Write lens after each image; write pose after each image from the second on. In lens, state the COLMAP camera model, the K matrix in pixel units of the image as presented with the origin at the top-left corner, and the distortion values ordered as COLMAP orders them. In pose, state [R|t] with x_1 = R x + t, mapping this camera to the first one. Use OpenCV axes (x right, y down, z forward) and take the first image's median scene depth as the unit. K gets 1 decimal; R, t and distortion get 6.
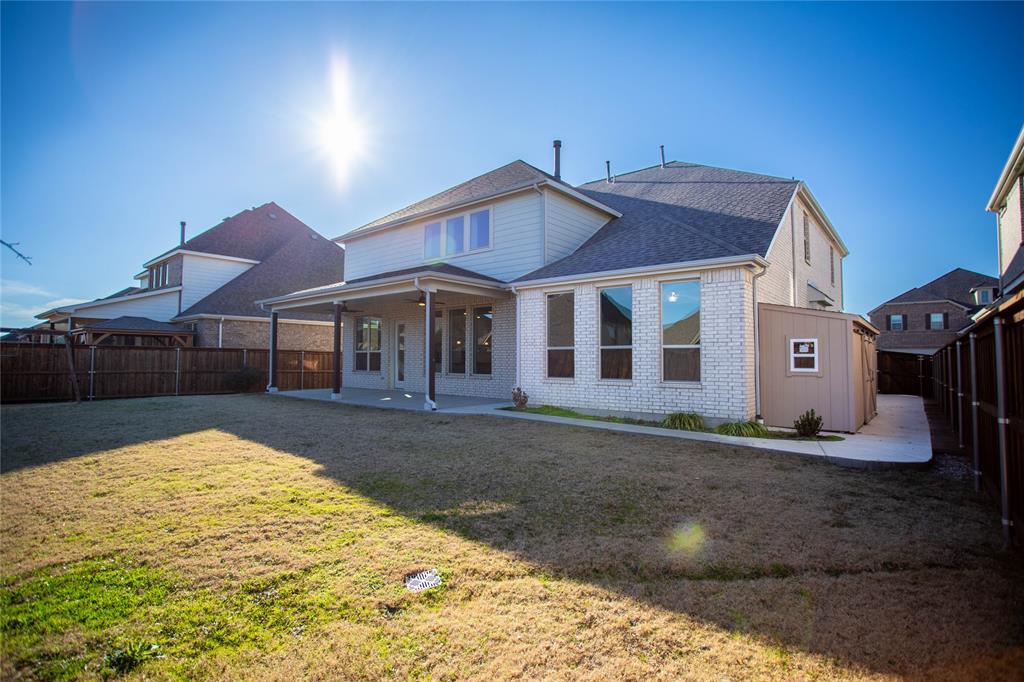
lens RADIAL K [[492.0, 0, 509.5], [0, 492.0, 336.7], [0, 0, 1]] dist [-0.027235, -0.000106]
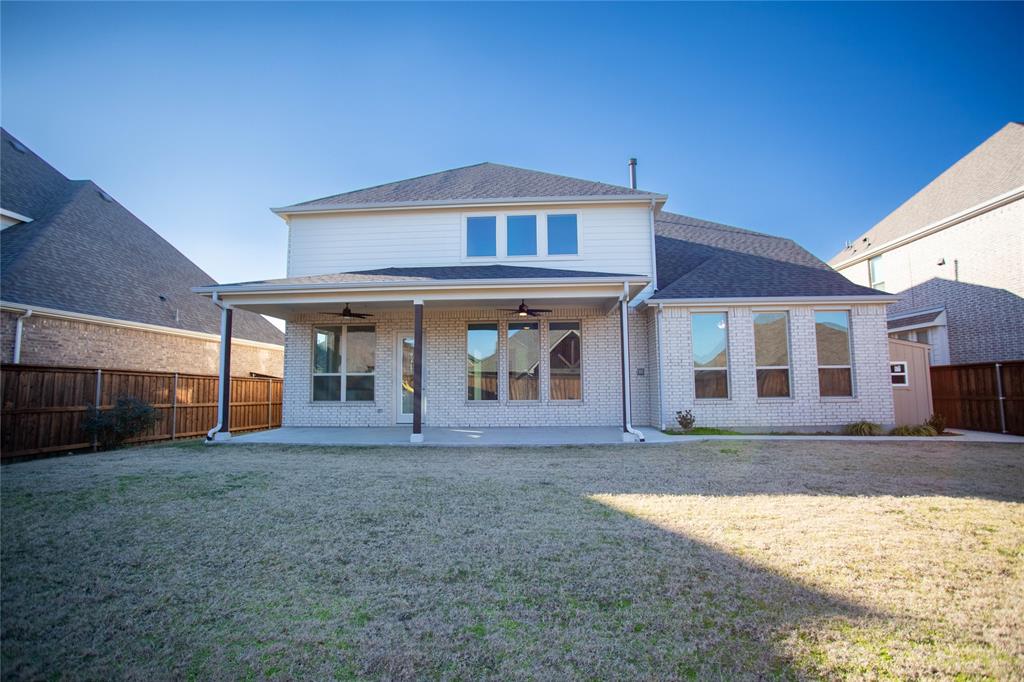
lens RADIAL K [[492.0, 0, 512.8], [0, 492.0, 343.2], [0, 0, 1]] dist [-0.027235, -0.000106]
pose [[0.800507, 0.039193, 0.598041, -0.668866], [-0.014670, 0.998842, -0.045822, 0.019250], [-0.599144, 0.027908, 0.800155, 0.363989]]
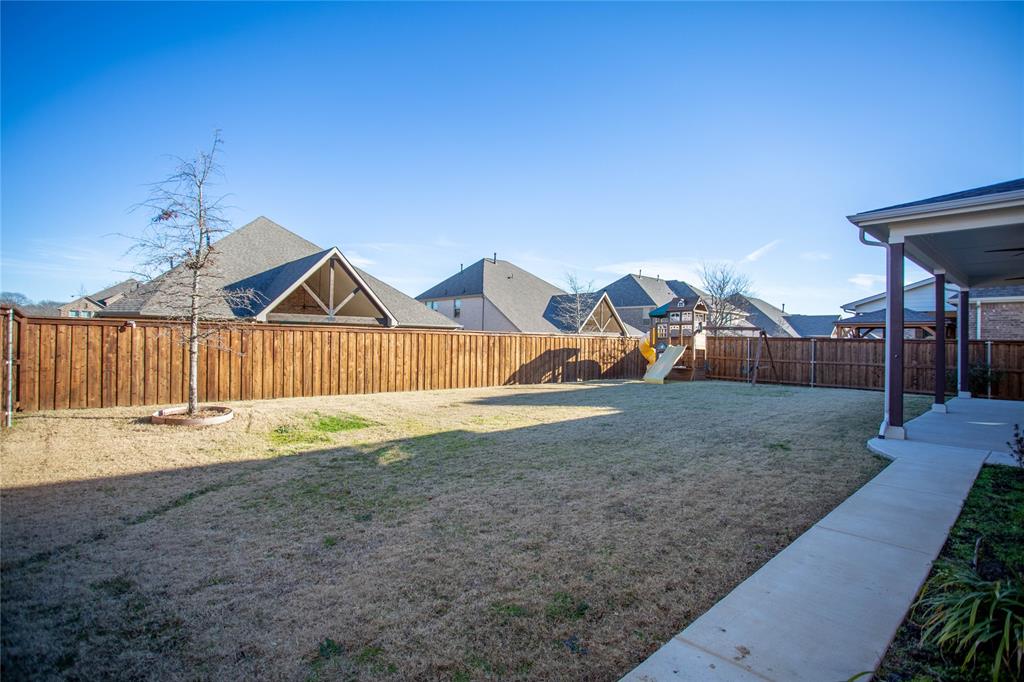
lens RADIAL K [[492.0, 0, 510.6], [0, 492.0, 340.5], [0, 0, 1]] dist [-0.027235, -0.000106]
pose [[-0.130202, -0.005540, -0.991472, 0.397206], [0.028500, 0.999550, -0.009328, 0.014468], [0.991078, -0.029472, -0.129985, 0.485790]]
